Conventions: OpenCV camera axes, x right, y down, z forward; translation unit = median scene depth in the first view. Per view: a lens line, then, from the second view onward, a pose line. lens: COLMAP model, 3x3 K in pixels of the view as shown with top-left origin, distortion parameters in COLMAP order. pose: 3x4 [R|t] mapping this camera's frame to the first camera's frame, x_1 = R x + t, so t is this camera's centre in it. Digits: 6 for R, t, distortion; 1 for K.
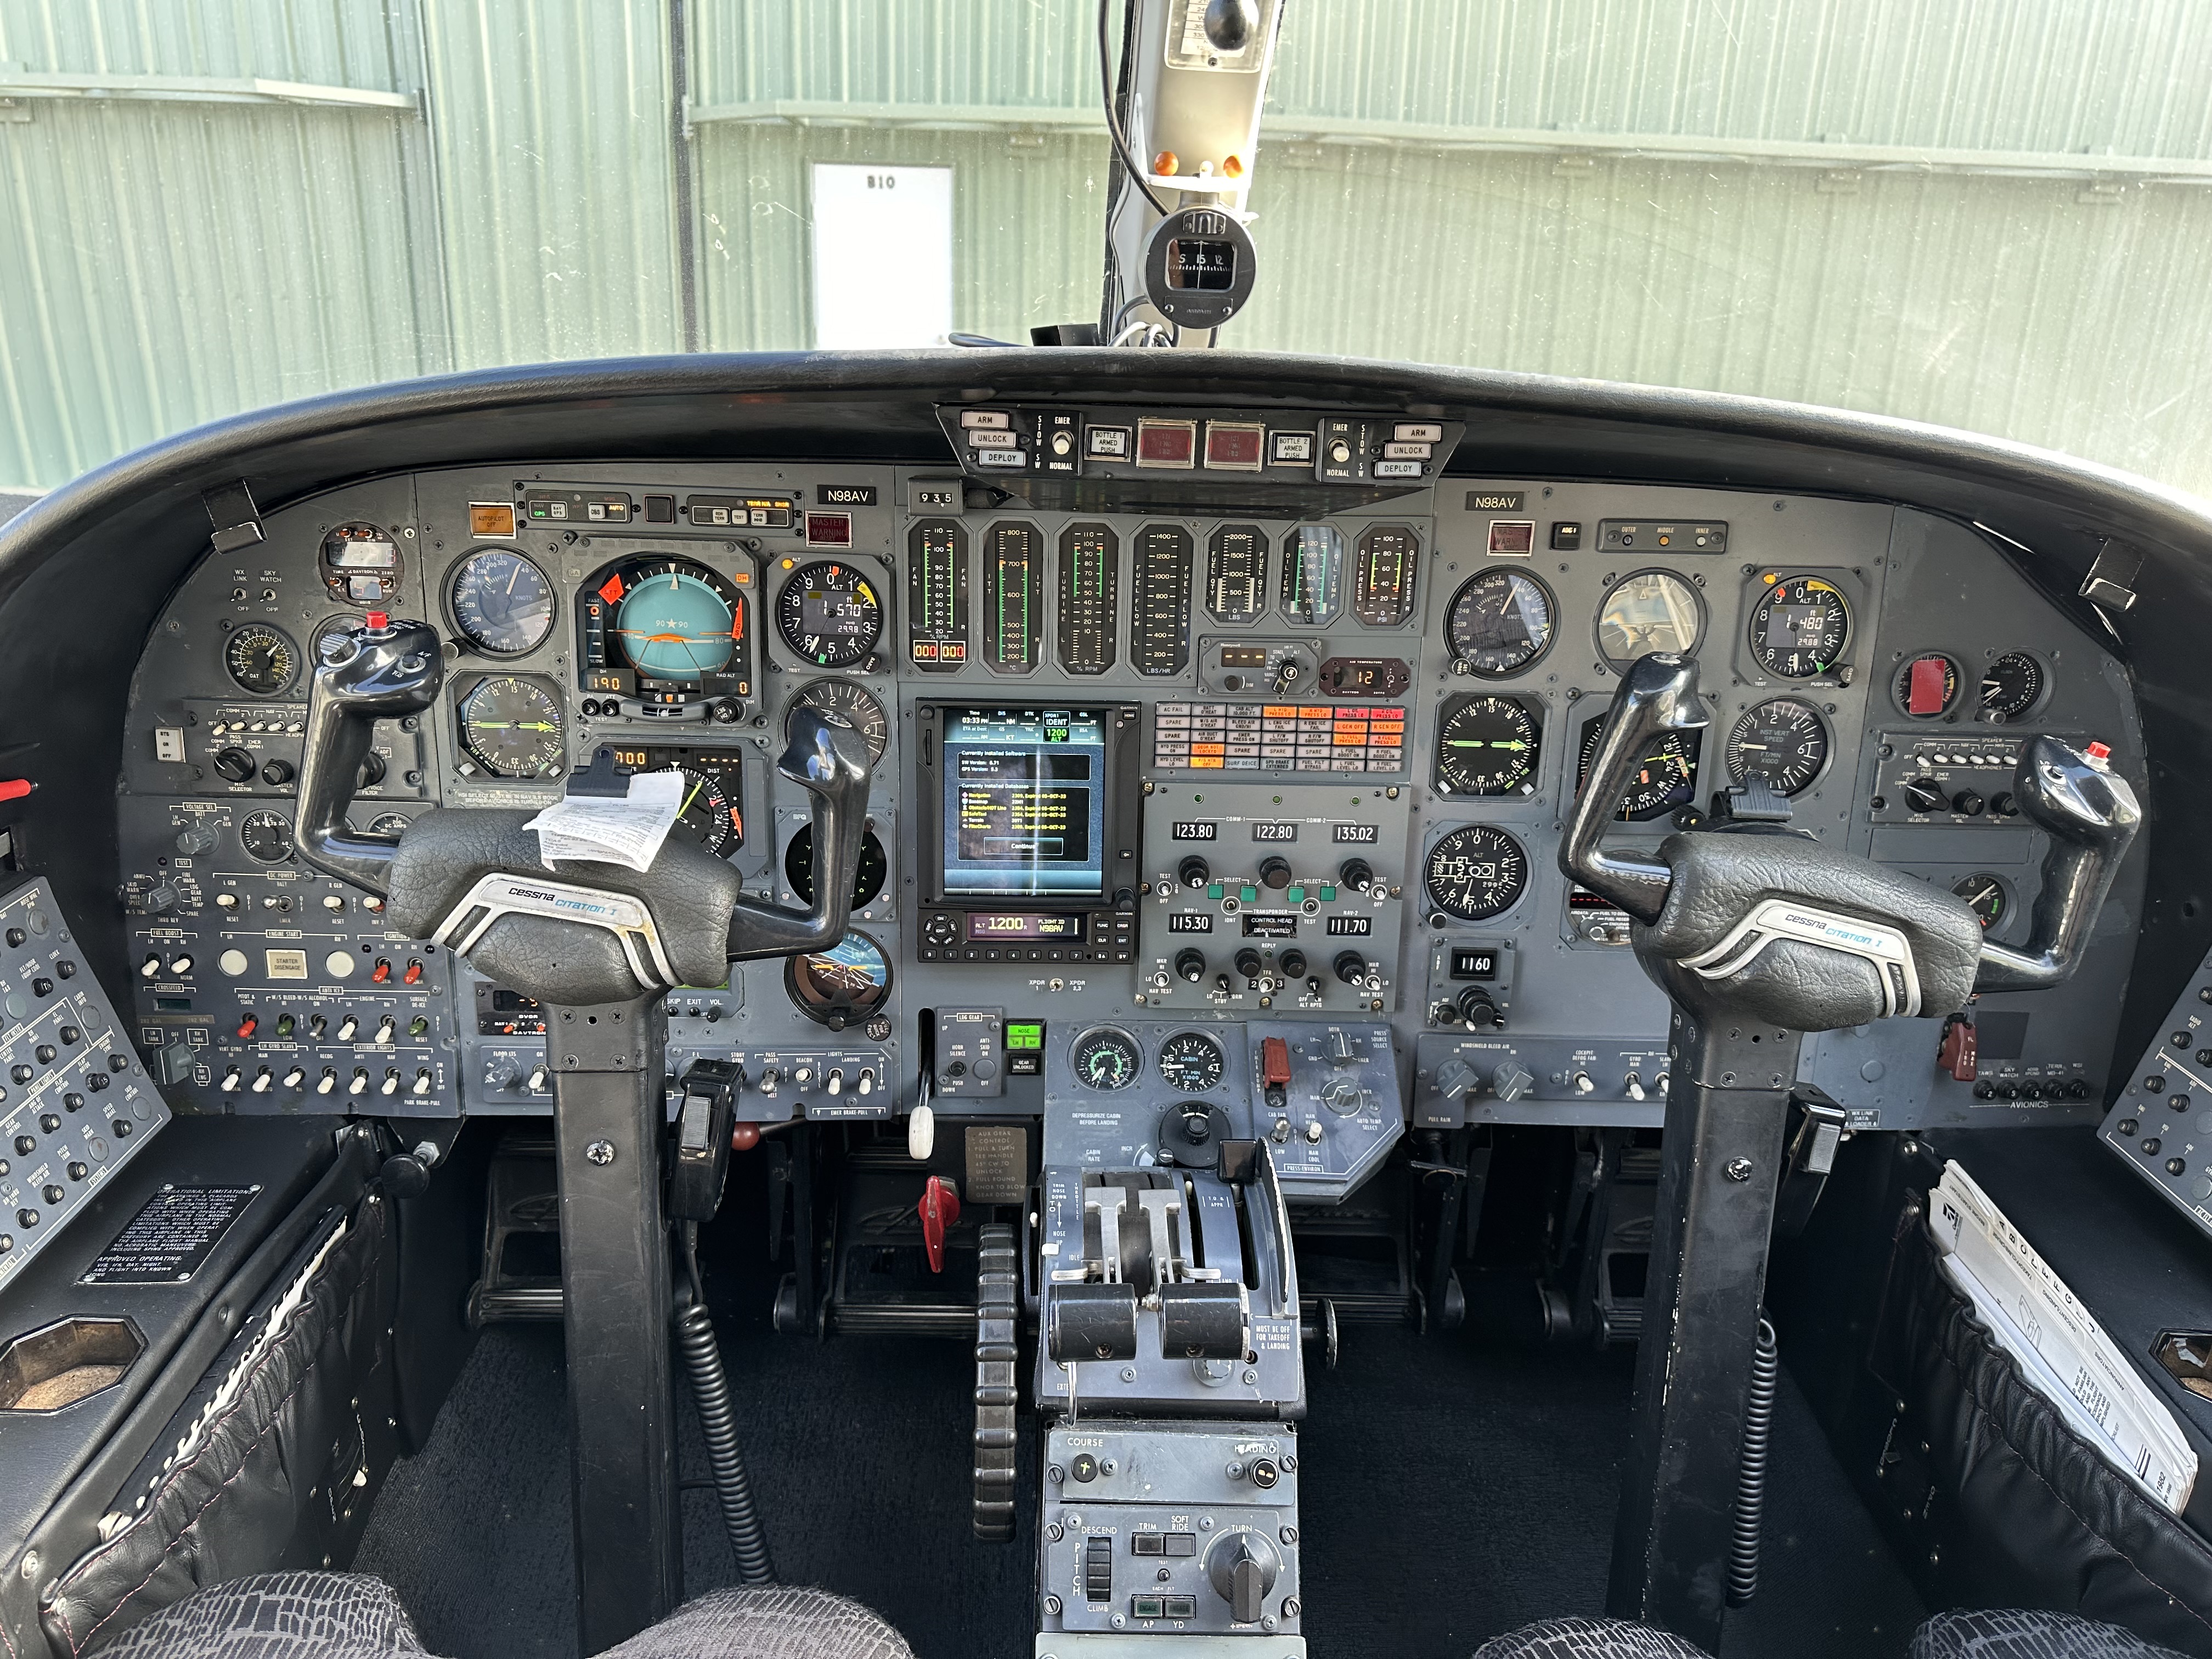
lens RADIAL K [[1666.5, 0, 1090.4], [0, 1666.5, 823.9], [0, 0, 1]] dist [0.012571, 0.002414]
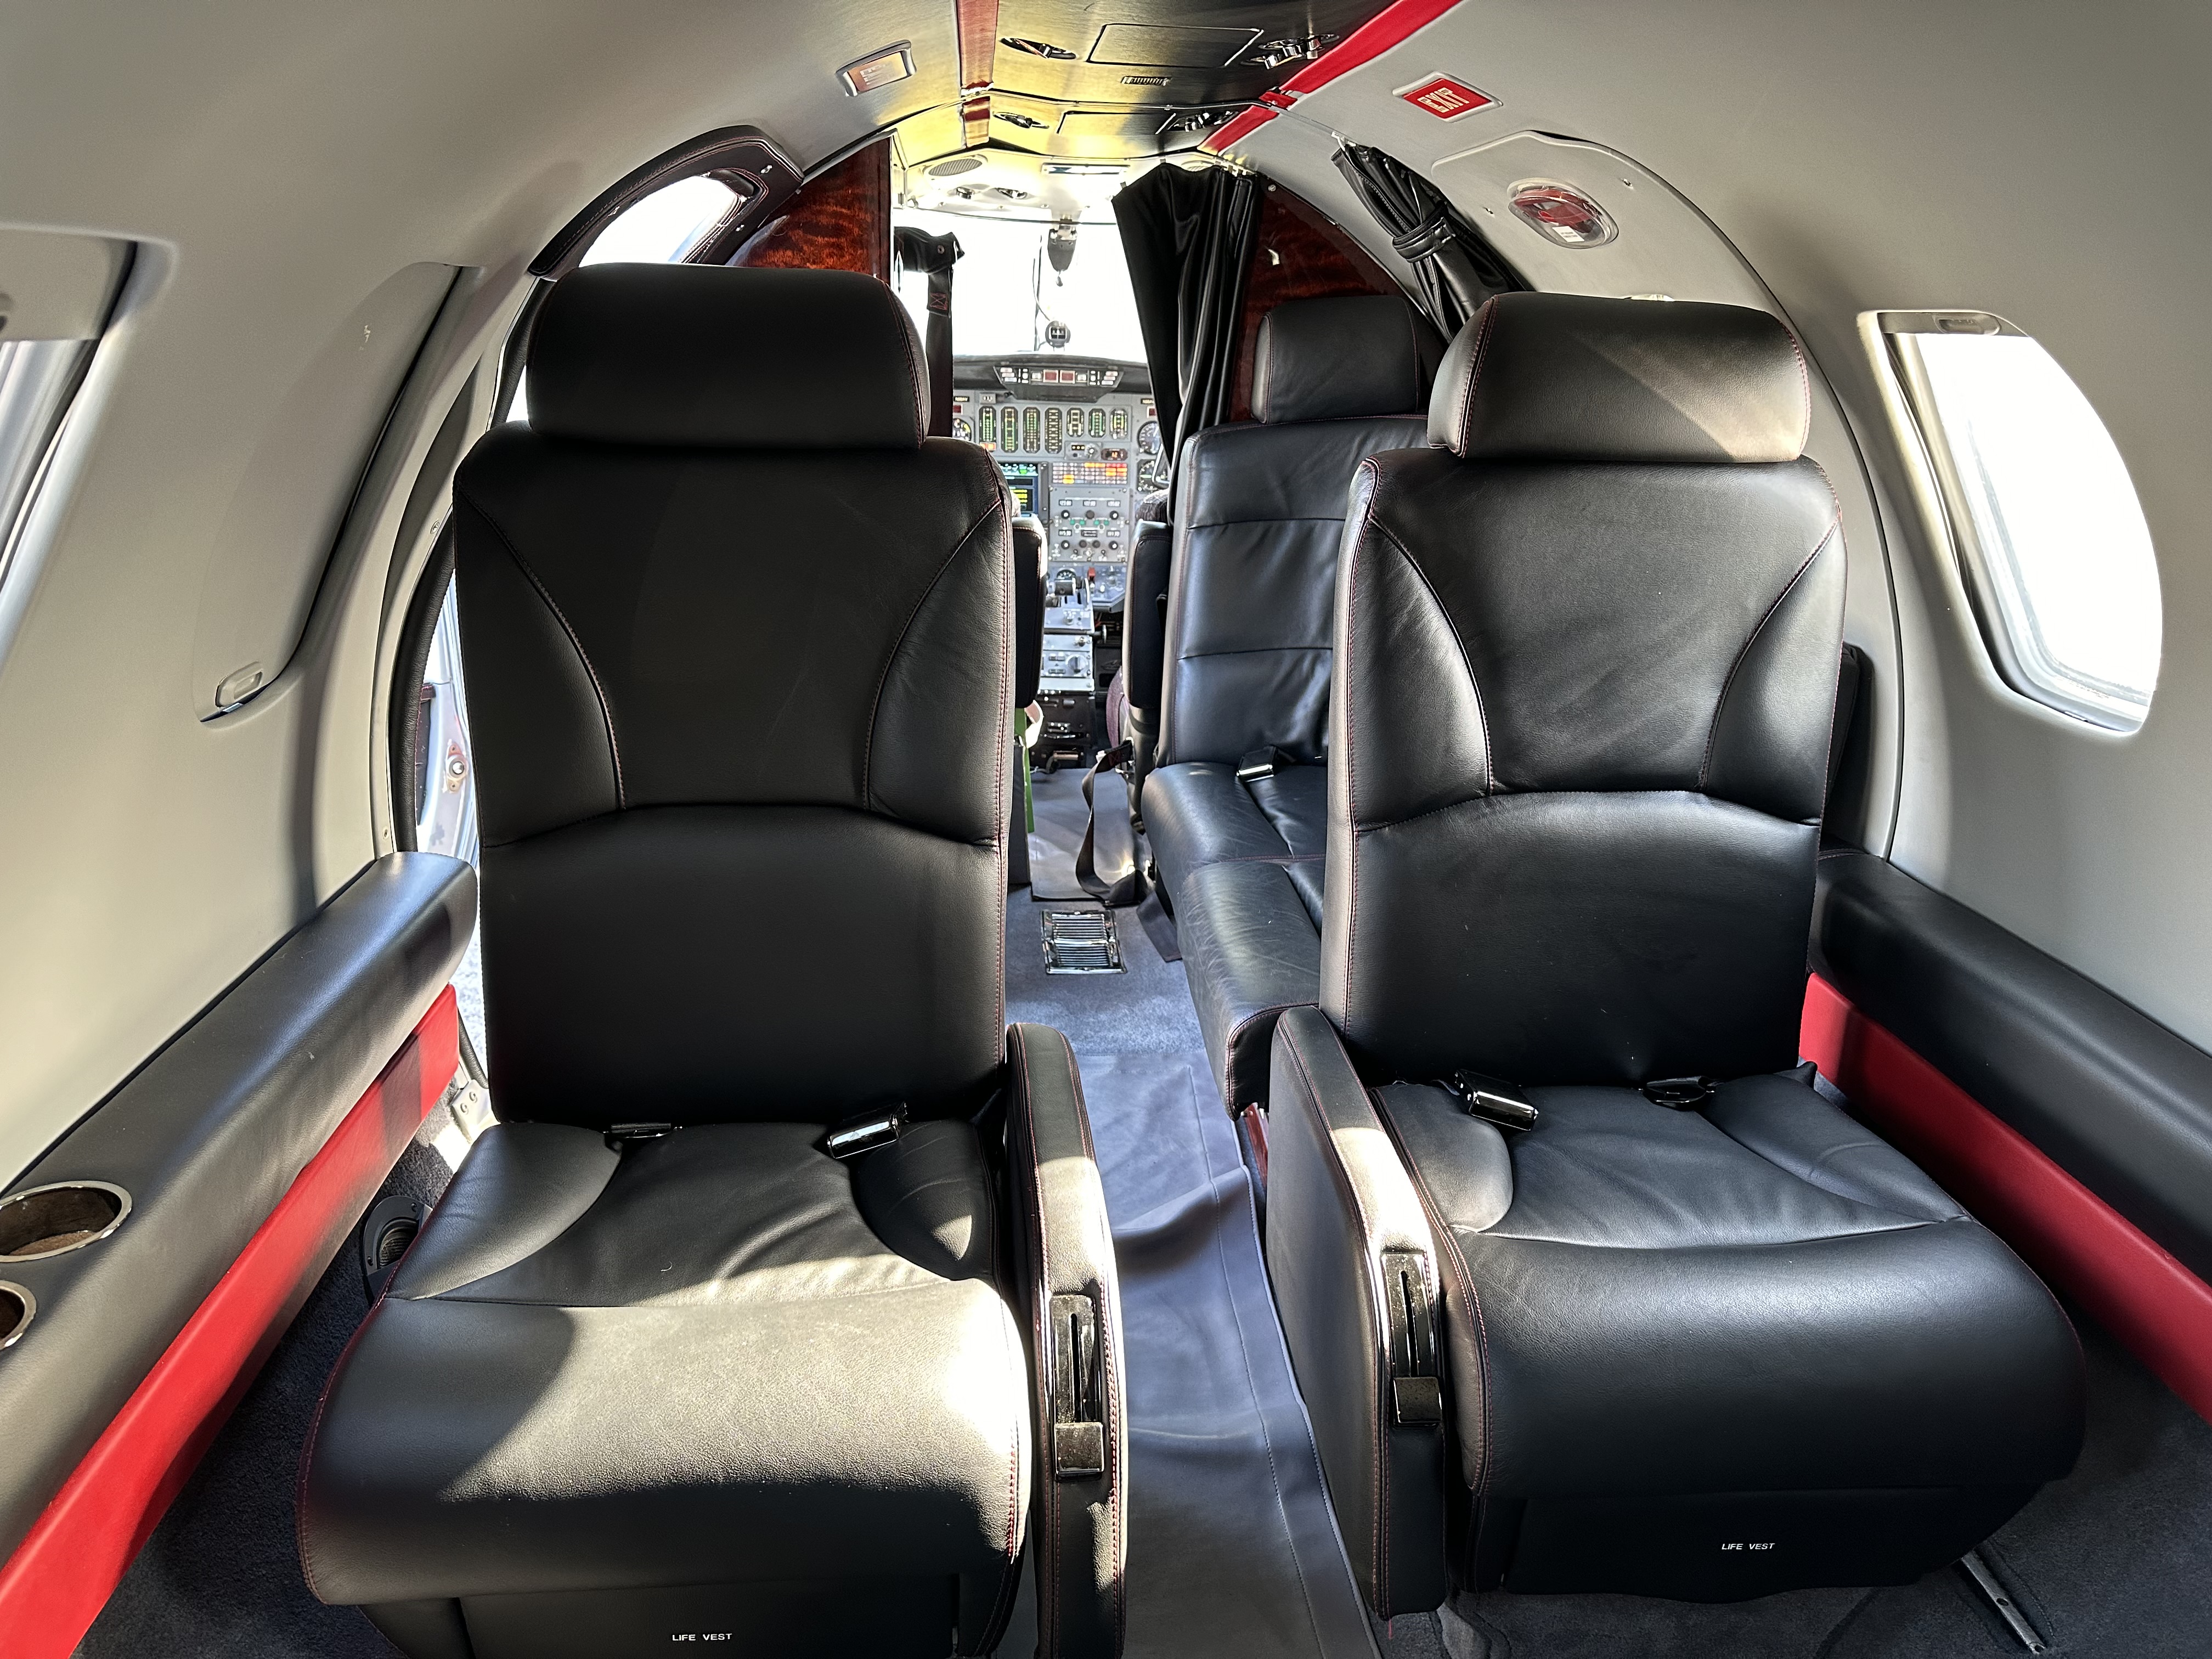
lens RADIAL K [[1666.5, 0, 1120.2], [0, 1666.5, 835.3], [0, 0, 1]] dist [0.012571, 0.002414]
pose [[0.998160, -0.021485, 0.056703, -0.032035], [0.023210, 0.999282, -0.029946, 0.805814], [-0.056019, 0.031206, 0.997942, -2.407223]]
